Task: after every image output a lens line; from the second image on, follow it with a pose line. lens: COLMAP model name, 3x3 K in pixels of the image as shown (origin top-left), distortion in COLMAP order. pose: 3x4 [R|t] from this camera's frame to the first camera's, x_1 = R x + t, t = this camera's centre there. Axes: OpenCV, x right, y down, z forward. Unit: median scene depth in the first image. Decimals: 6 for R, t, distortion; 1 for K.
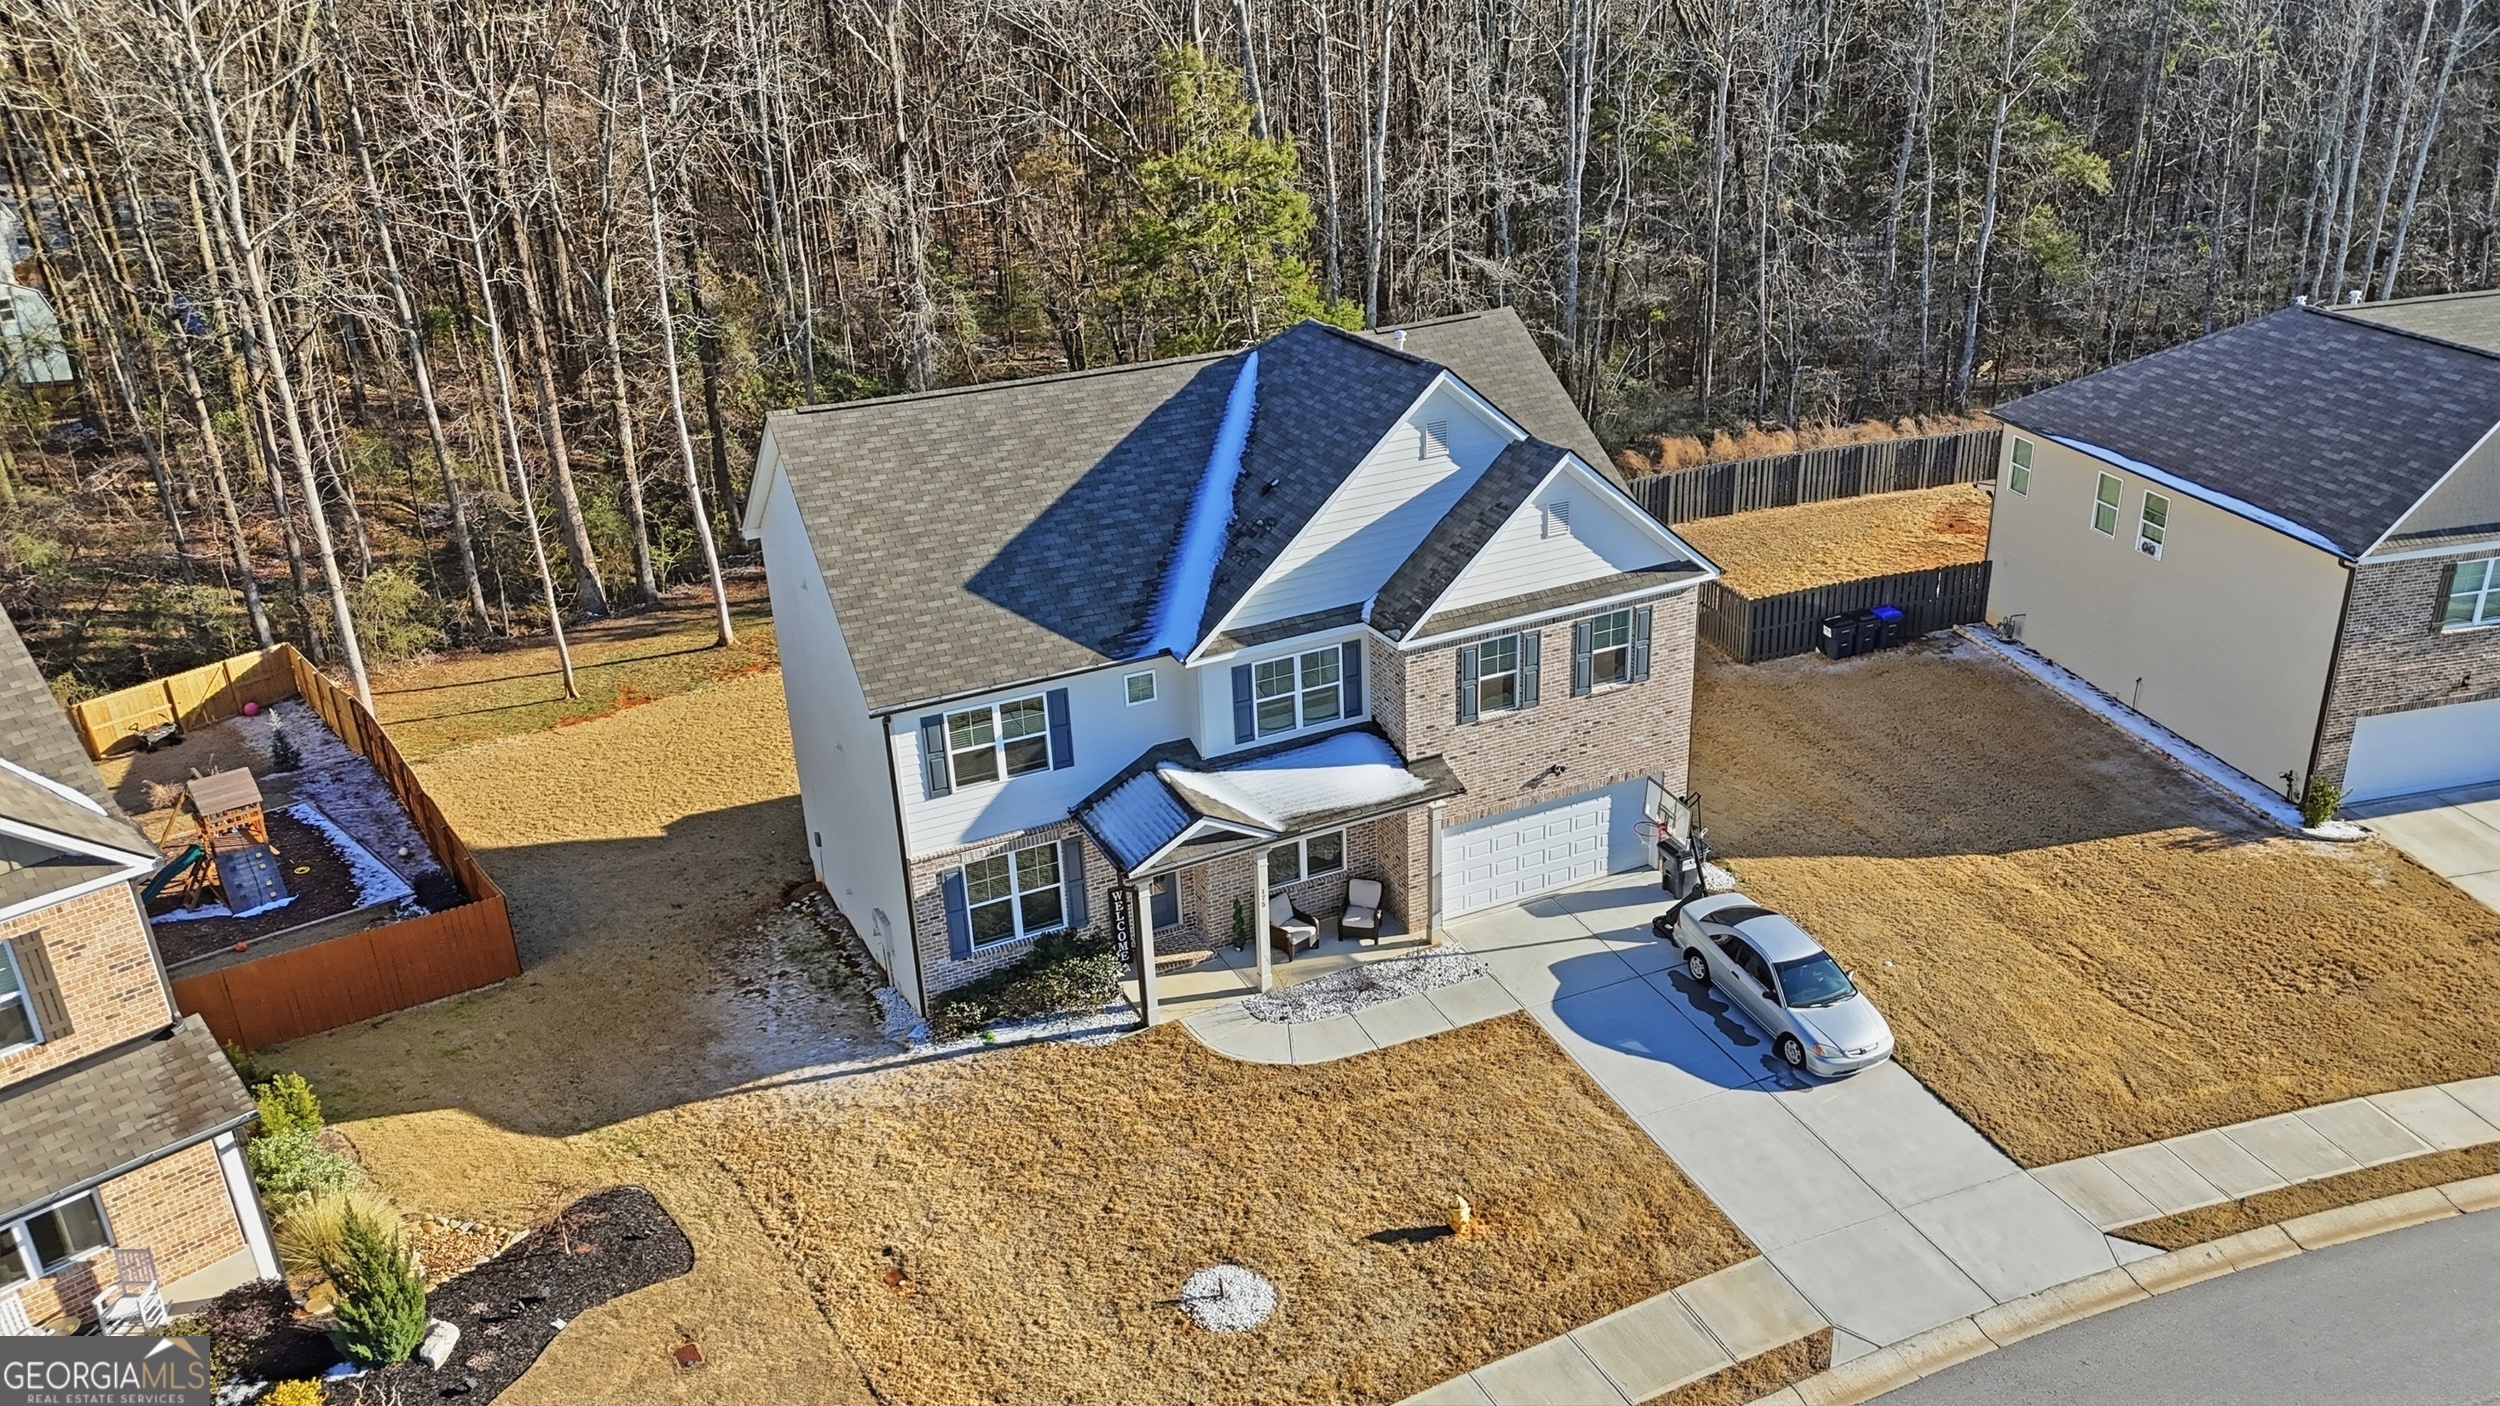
lens RADIAL K [[1826.3, 0, 1254.7], [0, 1826.3, 708.9], [0, 0, 1]] dist [0.148681, -0.209476]
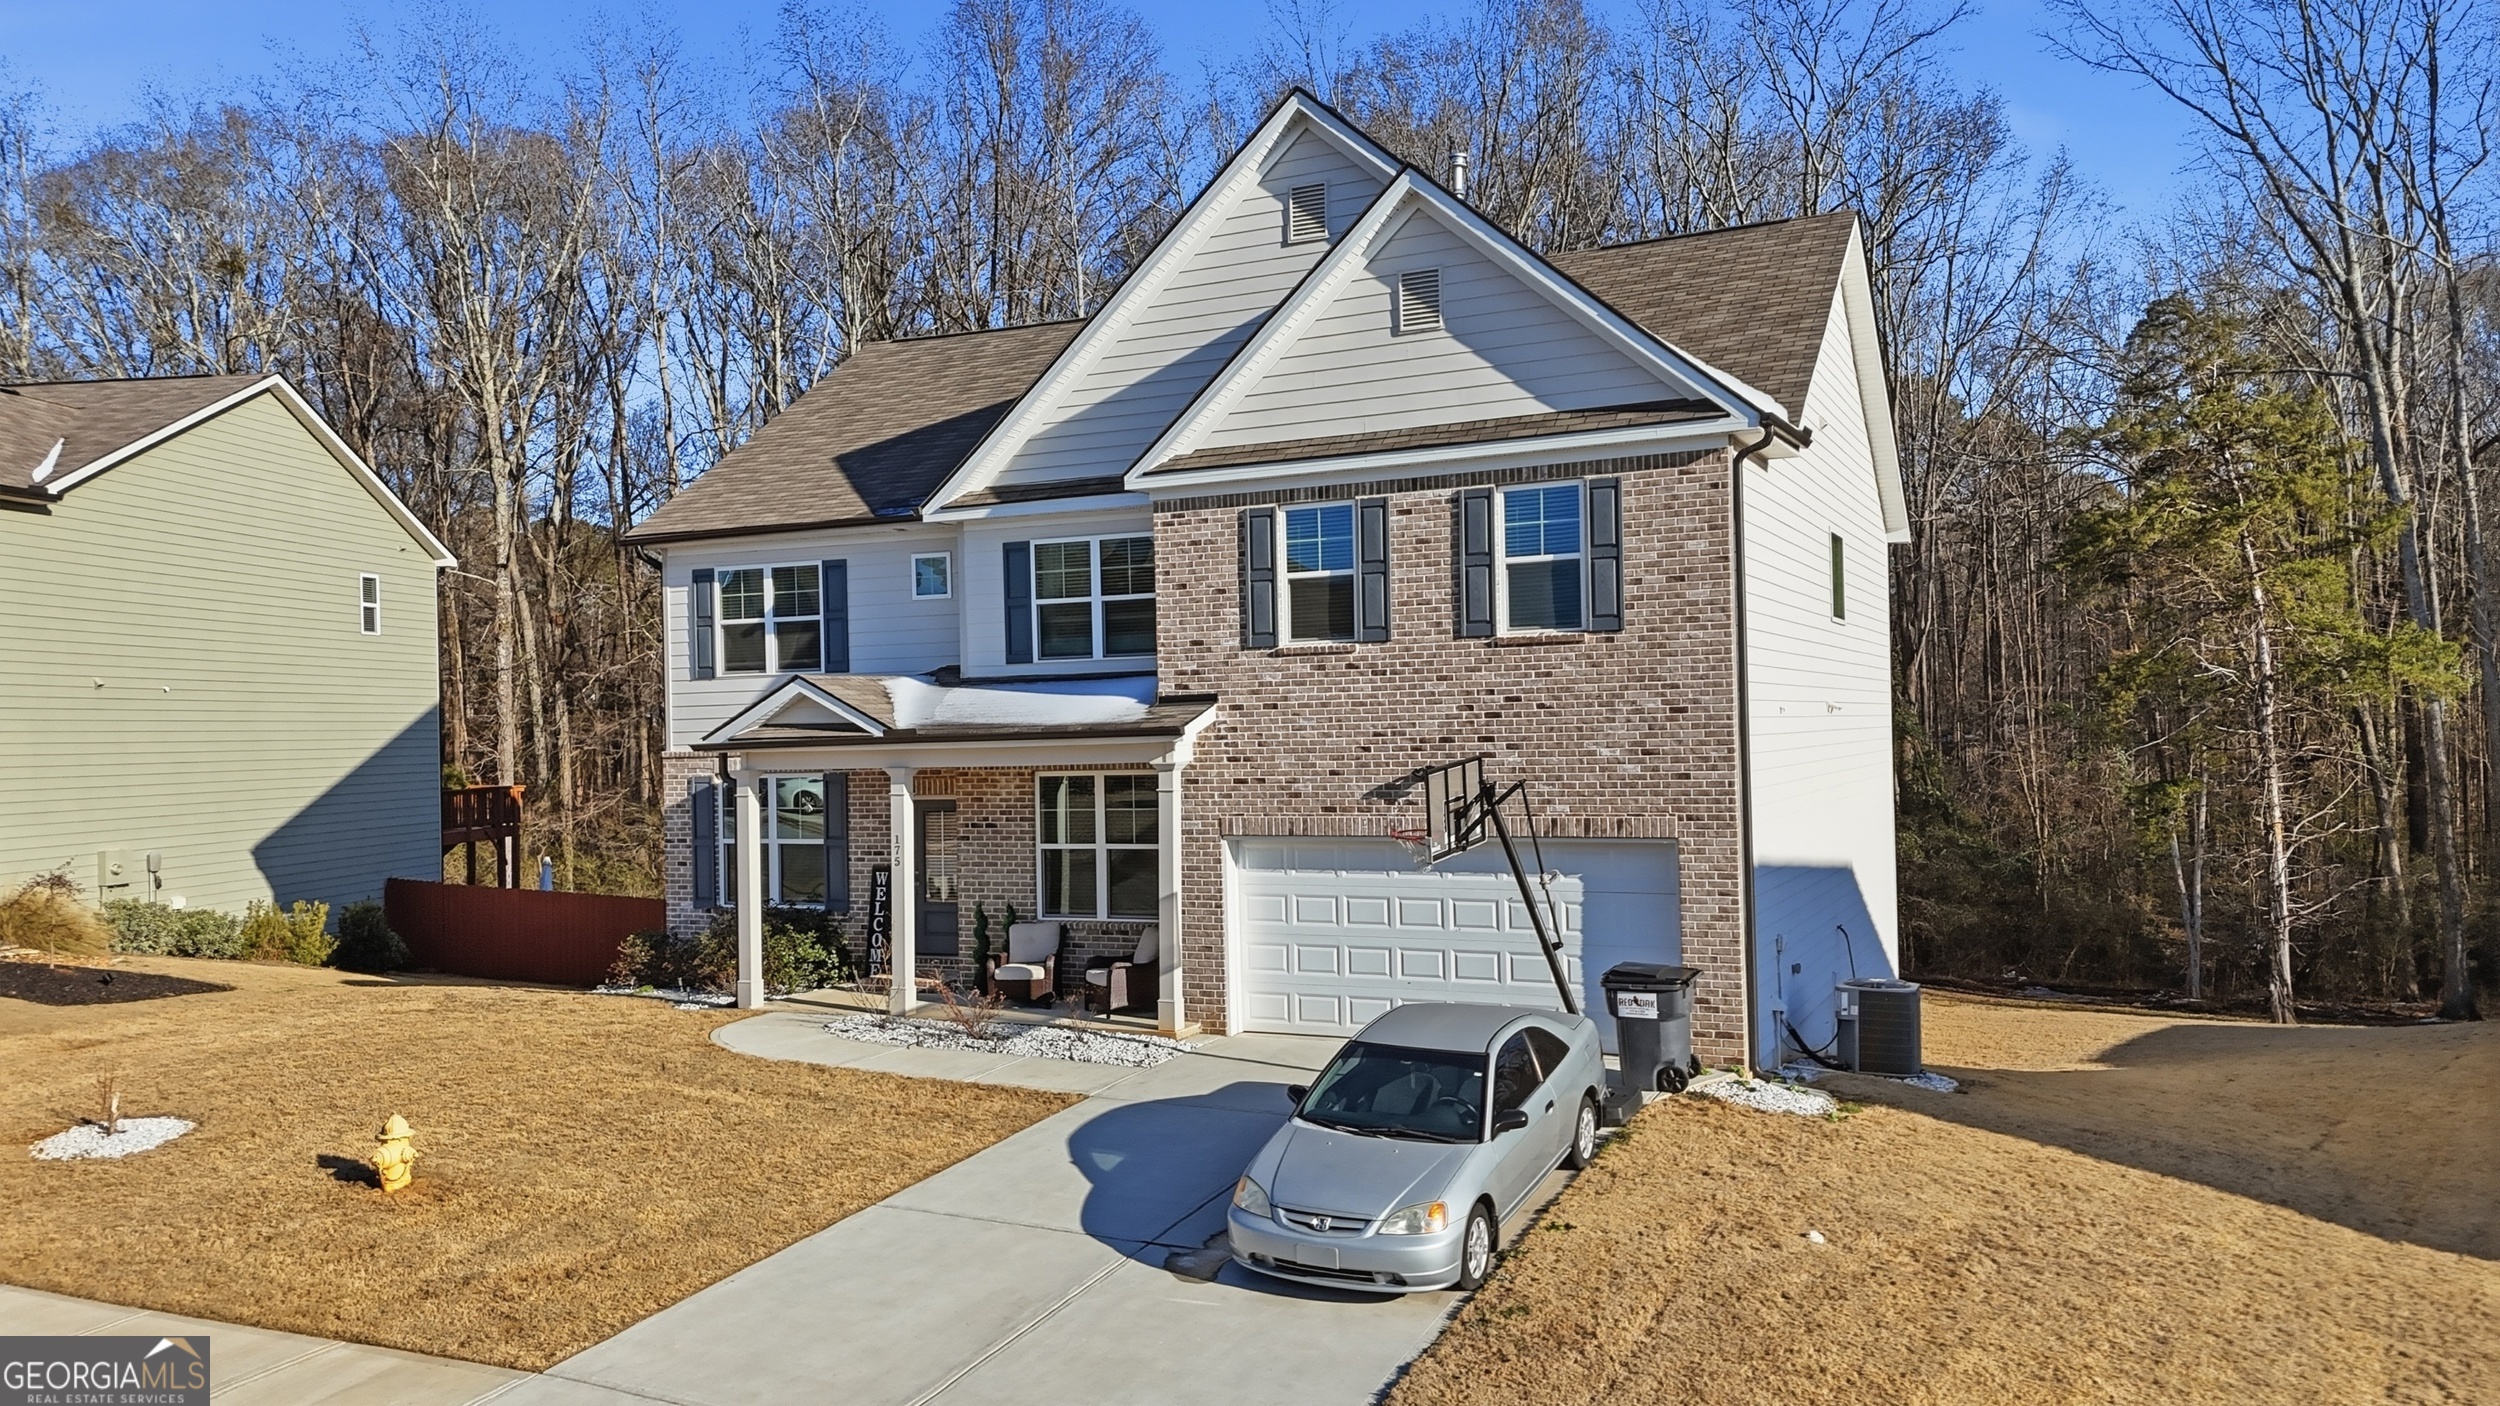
lens RADIAL K [[1826.3, 0, 1254.7], [0, 1826.3, 708.9], [0, 0, 1]] dist [0.148681, -0.209476]
pose [[0.641079, 0.019919, -0.767216, 0.581088], [-0.309757, 0.921340, -0.234910, 0.168731], [0.702188, 0.388246, 0.596822, 0.664035]]
